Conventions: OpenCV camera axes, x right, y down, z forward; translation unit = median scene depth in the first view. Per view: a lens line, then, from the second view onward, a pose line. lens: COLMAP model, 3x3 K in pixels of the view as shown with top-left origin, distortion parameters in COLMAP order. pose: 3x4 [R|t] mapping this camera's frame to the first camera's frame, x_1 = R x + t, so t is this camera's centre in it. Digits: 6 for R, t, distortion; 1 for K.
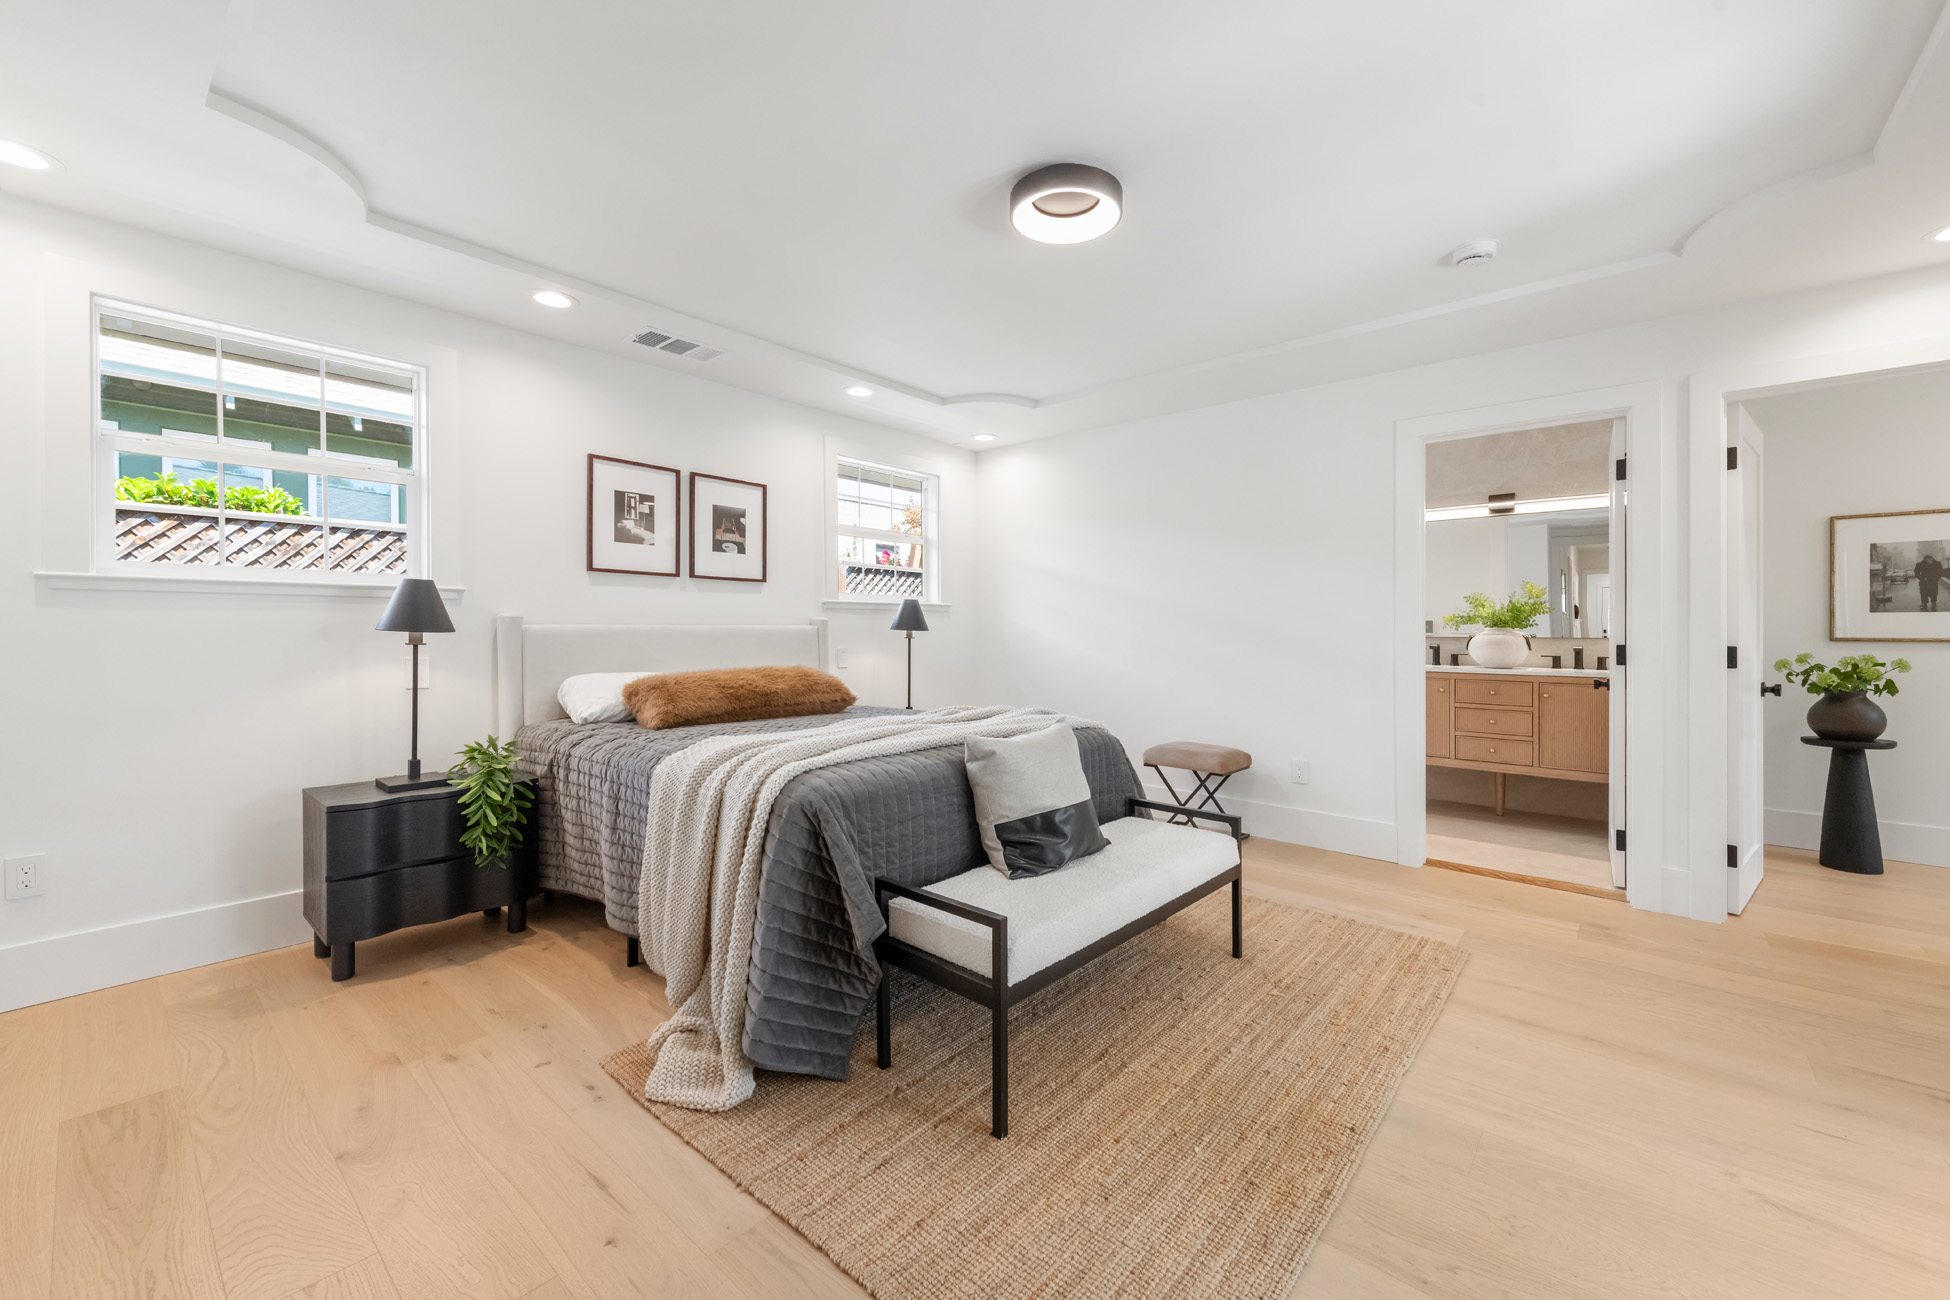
lens RADIAL K [[779.6, 0, 972.1], [0, 779.6, 624.8], [0, 0, 1]] dist [0.001385, 0.000183]
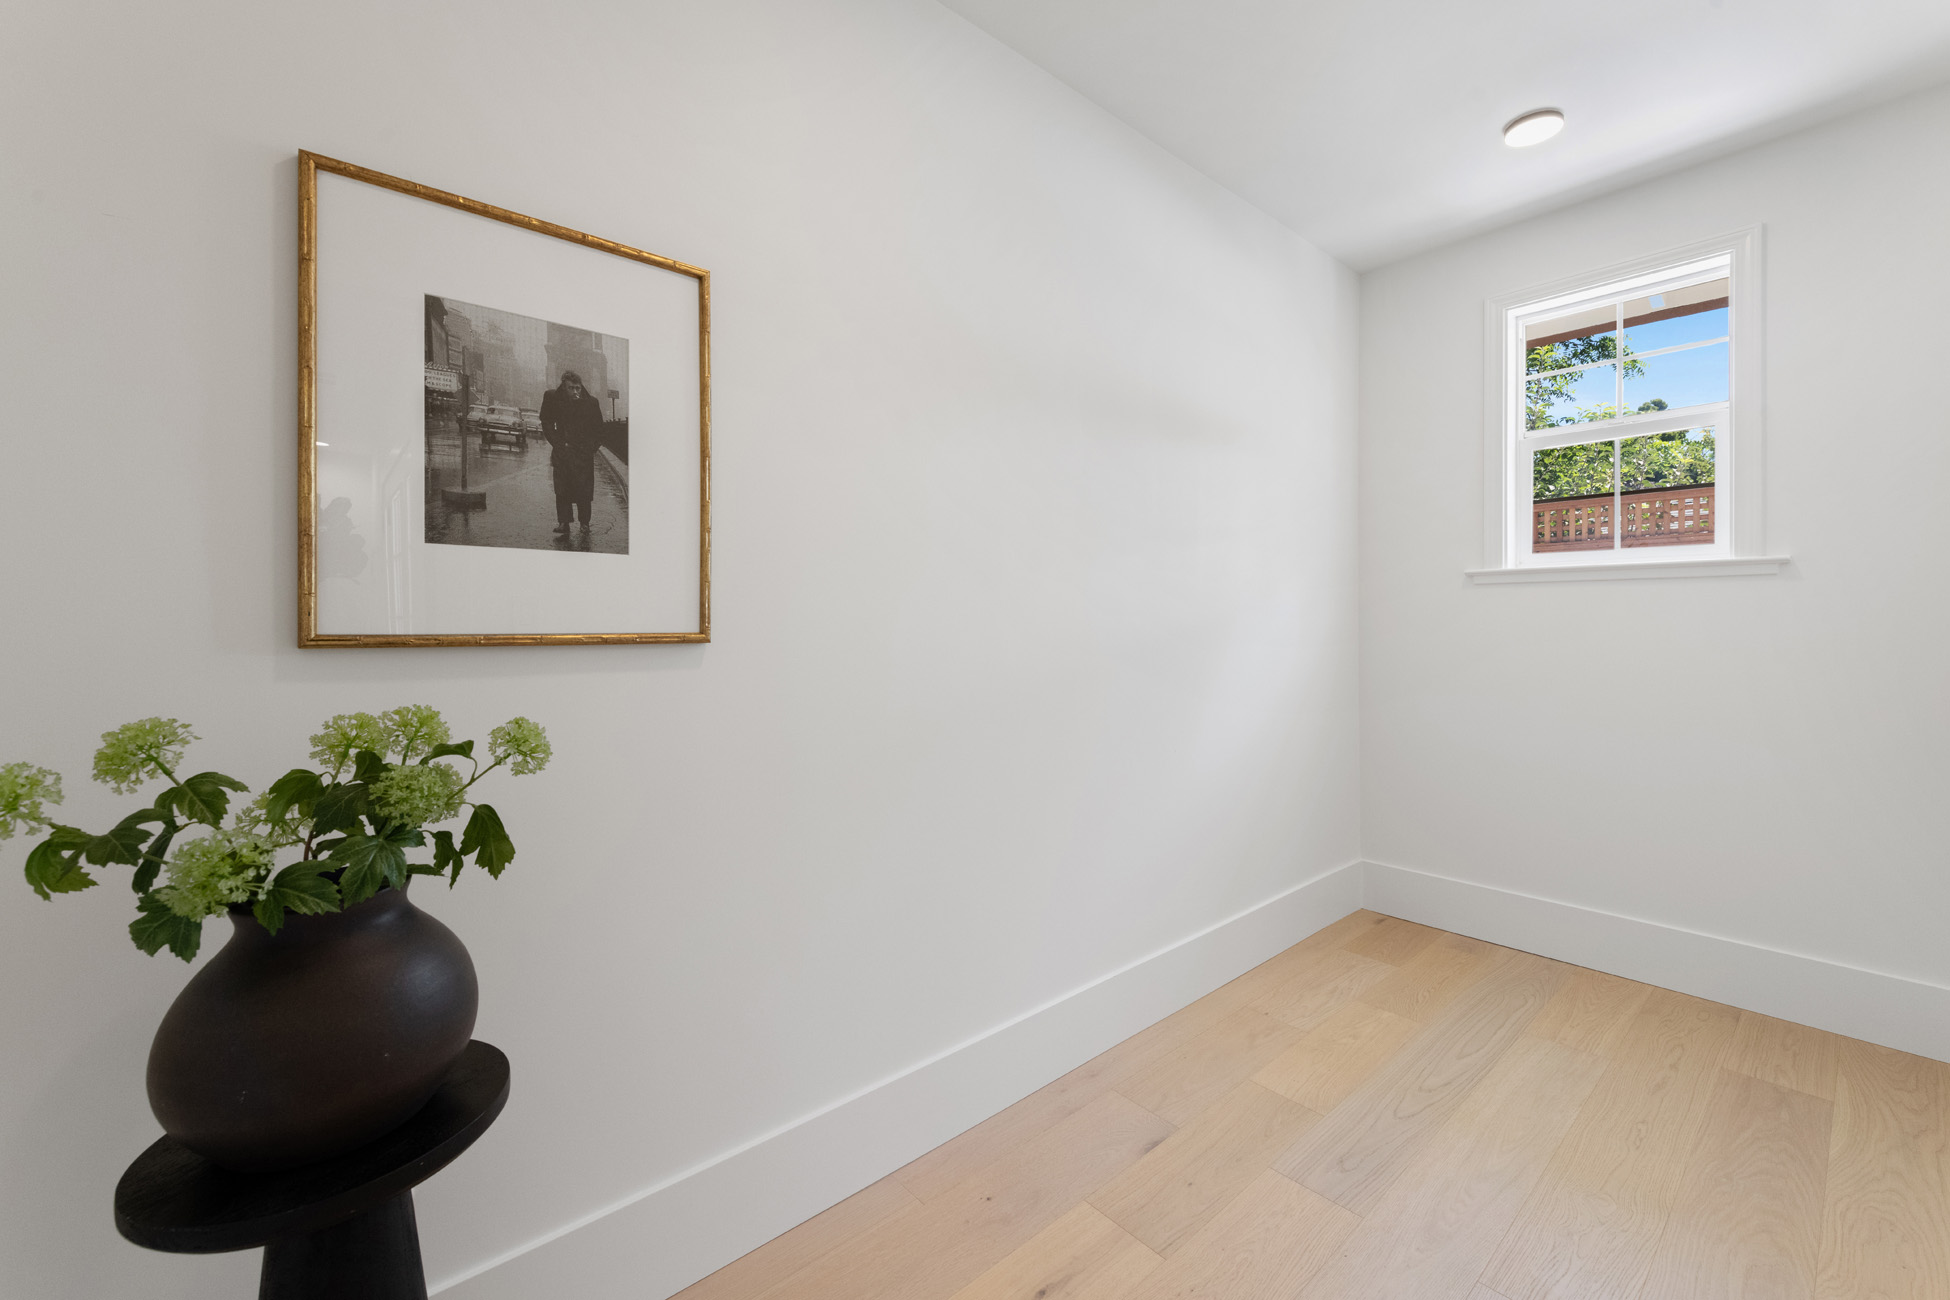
lens RADIAL K [[806.5, 0, 985.3], [0, 806.5, 637.0], [0, 0, 1]] dist [0.001743, -0.000058]
pose [[0.127580, -0.011979, 0.991756, 0.911702], [-0.005642, 0.999902, 0.012803, 0.012938], [-0.991812, -0.007229, 0.127500, 0.784946]]
